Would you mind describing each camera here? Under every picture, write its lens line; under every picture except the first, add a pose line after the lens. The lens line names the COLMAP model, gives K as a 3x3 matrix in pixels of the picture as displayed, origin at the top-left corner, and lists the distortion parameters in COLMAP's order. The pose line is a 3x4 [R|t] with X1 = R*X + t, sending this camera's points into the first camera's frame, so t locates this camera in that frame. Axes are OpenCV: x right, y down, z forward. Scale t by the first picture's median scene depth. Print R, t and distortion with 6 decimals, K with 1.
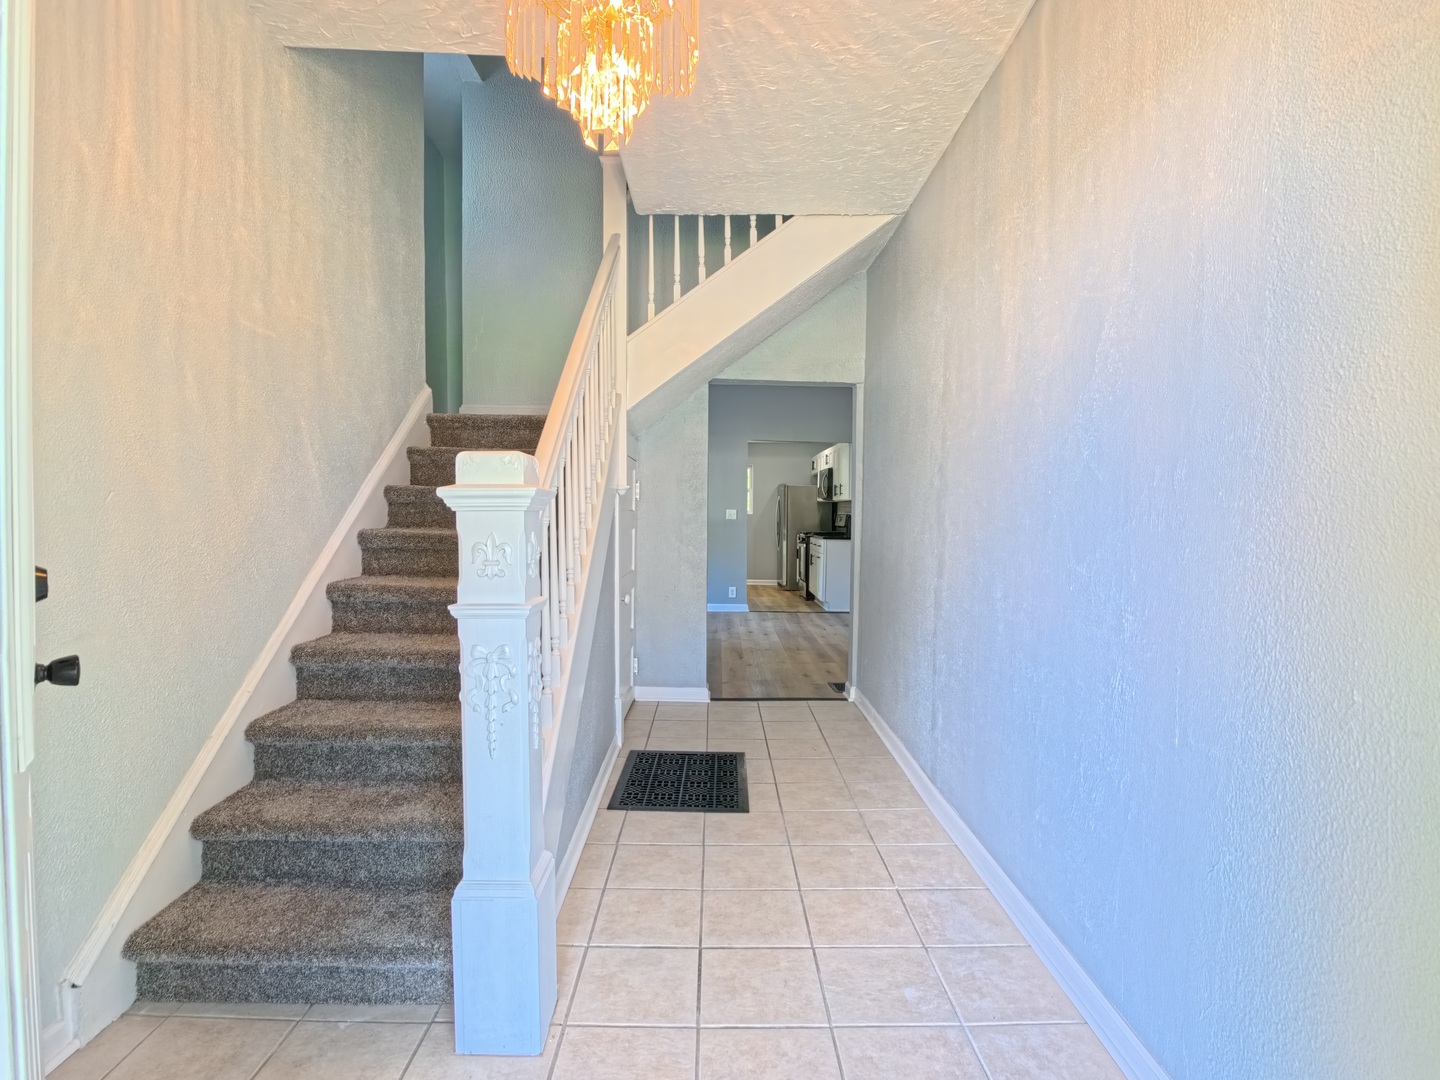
lens RADIAL K [[748.4, 0, 714.5], [0, 748.4, 550.2], [0, 0, 1]] dist [-0.002608, 0.000240]
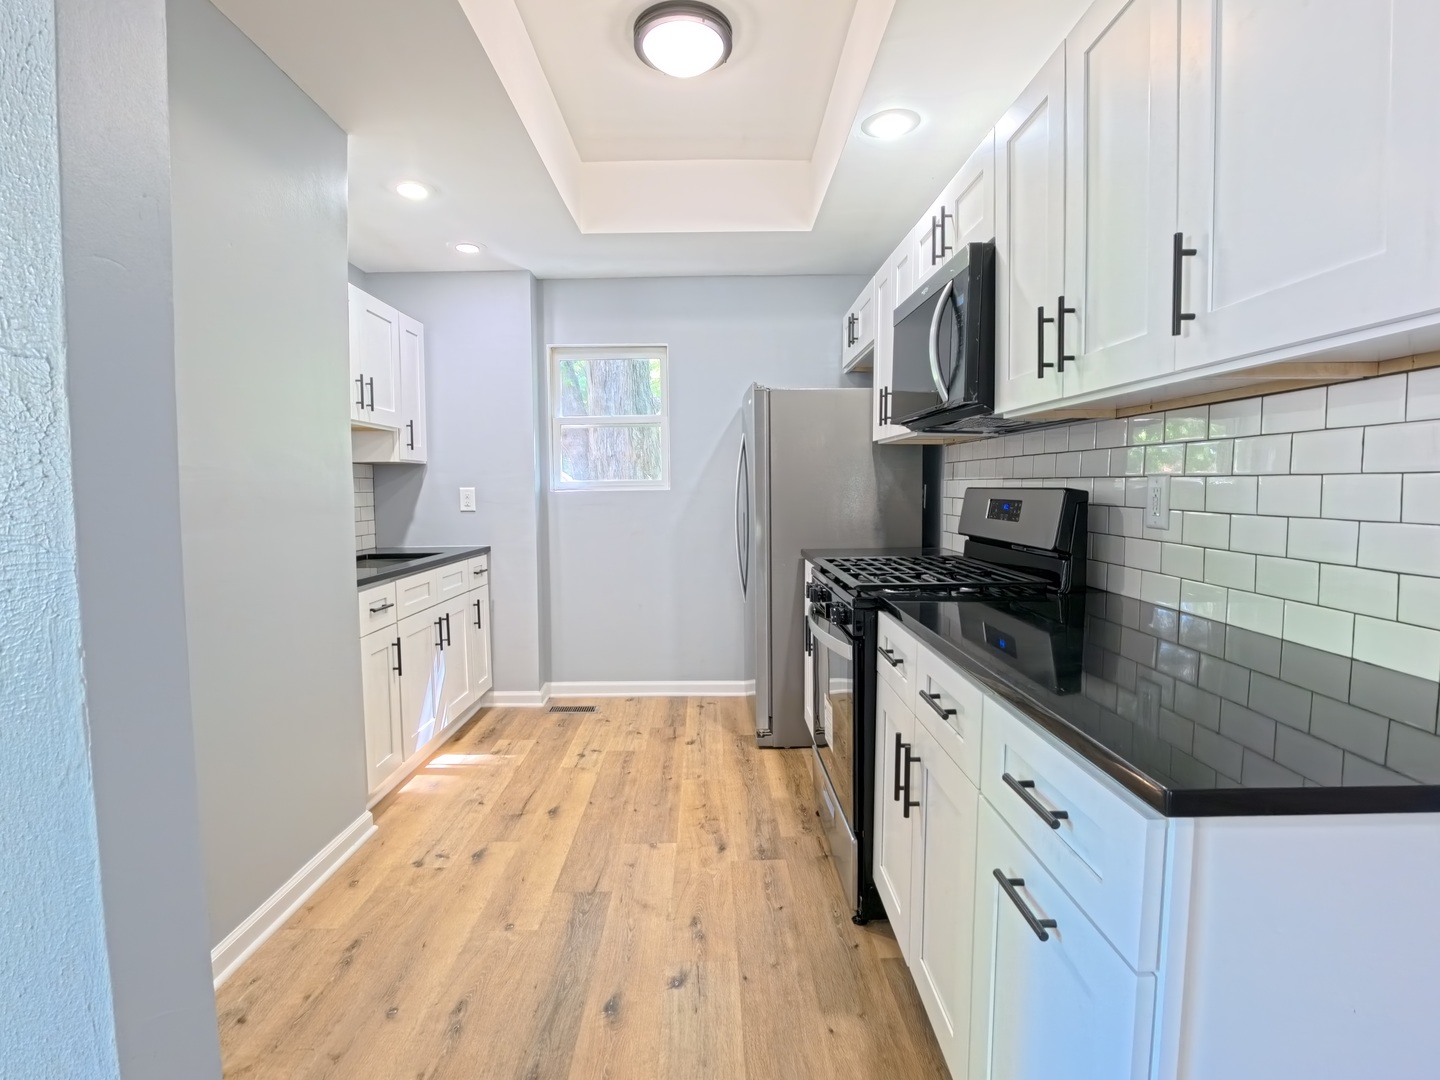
lens RADIAL K [[748.4, 0, 714.5], [0, 748.4, 550.2], [0, 0, 1]] dist [-0.002608, 0.000240]
pose [[0.999811, -0.019041, 0.003929, 0.083312], [0.018895, 0.999231, 0.034352, -0.040095], [-0.004580, -0.034272, 0.999402, 0.794992]]
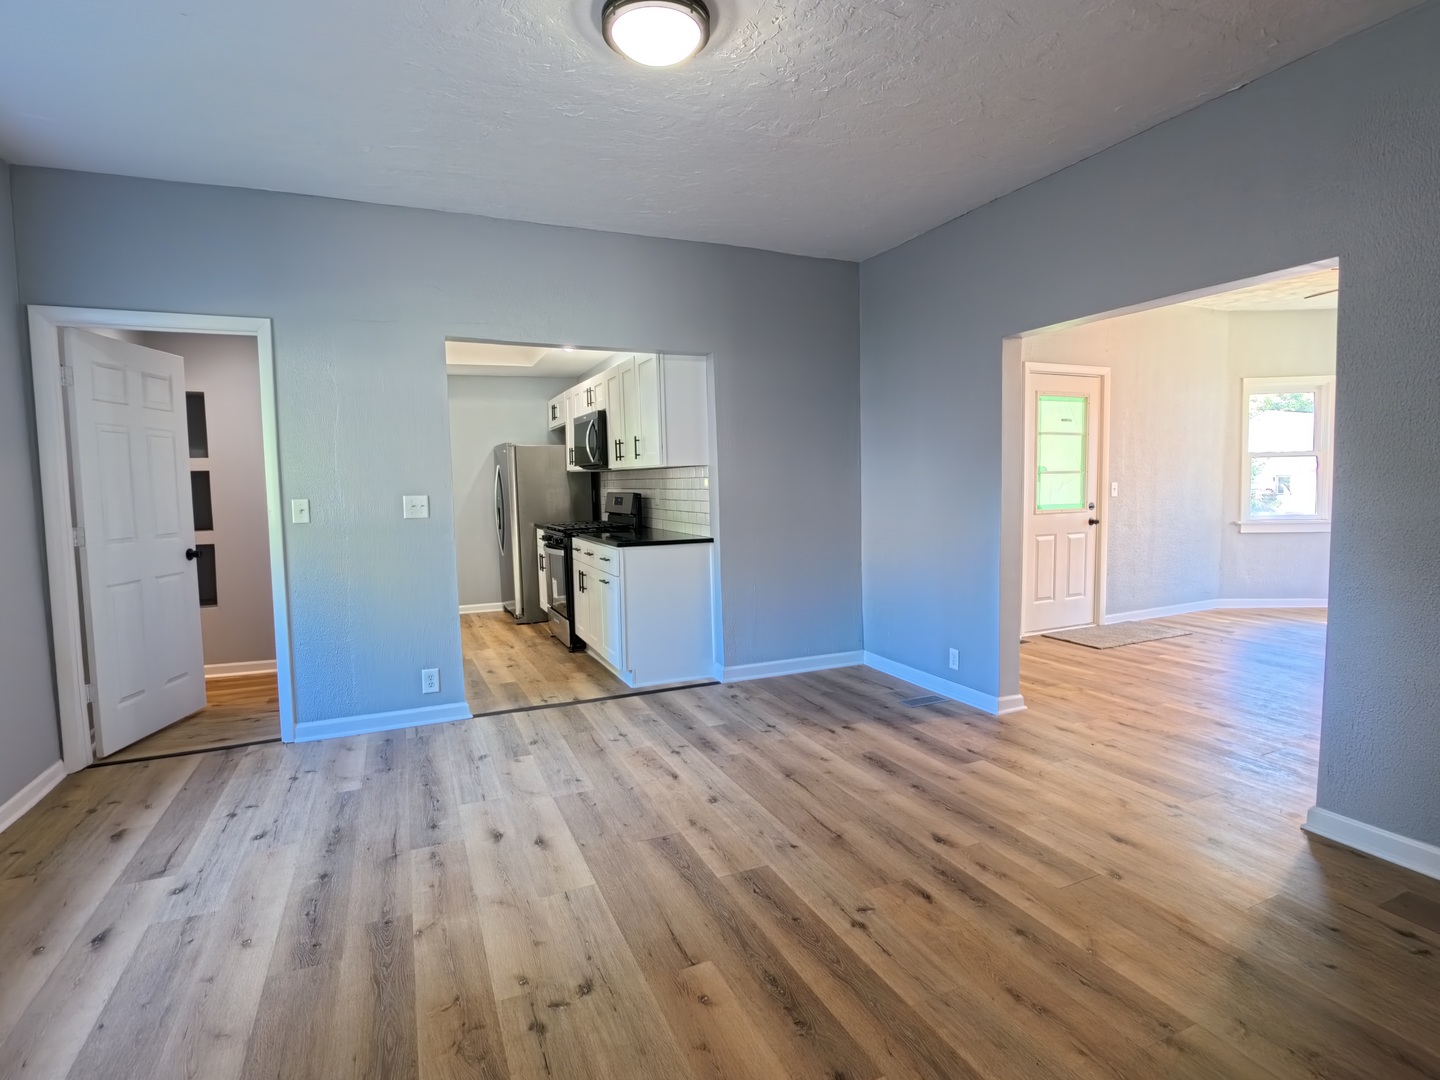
lens RADIAL K [[748.4, 0, 714.5], [0, 748.4, 550.2], [0, 0, 1]] dist [-0.002608, 0.000240]
pose [[0.918683, -0.066938, 0.389283, 0.009565], [0.050966, 0.997386, 0.051227, -0.030712], [-0.391695, -0.027221, 0.919692, 0.450345]]
